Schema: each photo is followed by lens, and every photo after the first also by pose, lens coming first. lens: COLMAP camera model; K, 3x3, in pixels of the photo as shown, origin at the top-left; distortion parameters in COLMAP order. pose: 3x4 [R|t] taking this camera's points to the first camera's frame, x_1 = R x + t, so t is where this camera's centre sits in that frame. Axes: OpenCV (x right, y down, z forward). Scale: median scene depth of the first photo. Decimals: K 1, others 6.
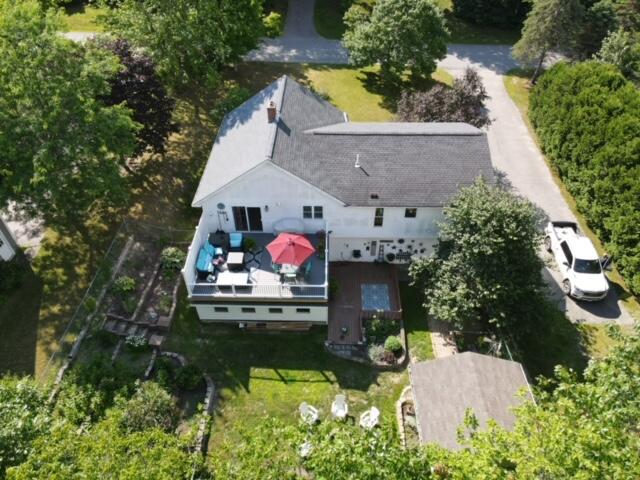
lens RADIAL K [[460.1, 0, 321.0], [0, 460.1, 236.7], [0, 0, 1]] dist [0.017847, 0.003357]
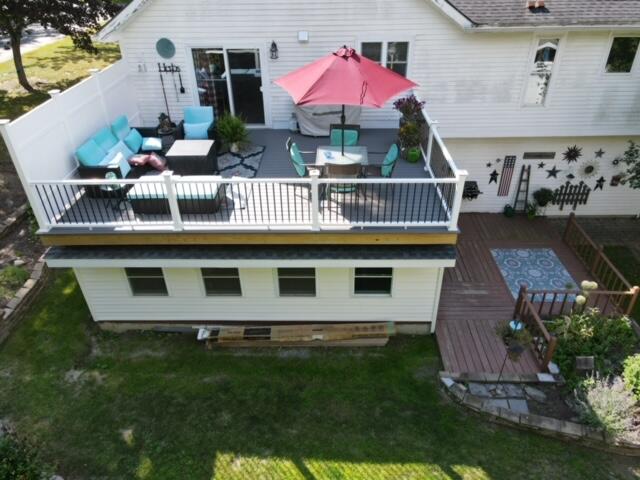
lens RADIAL K [[460.1, 0, 321.0], [0, 460.1, 236.7], [0, 0, 1]] dist [0.017847, 0.003357]
pose [[0.999945, -0.010098, -0.002877, -0.077815], [0.009449, 0.984926, -0.172720, 0.182257], [0.004578, 0.172683, 0.984967, 0.630714]]
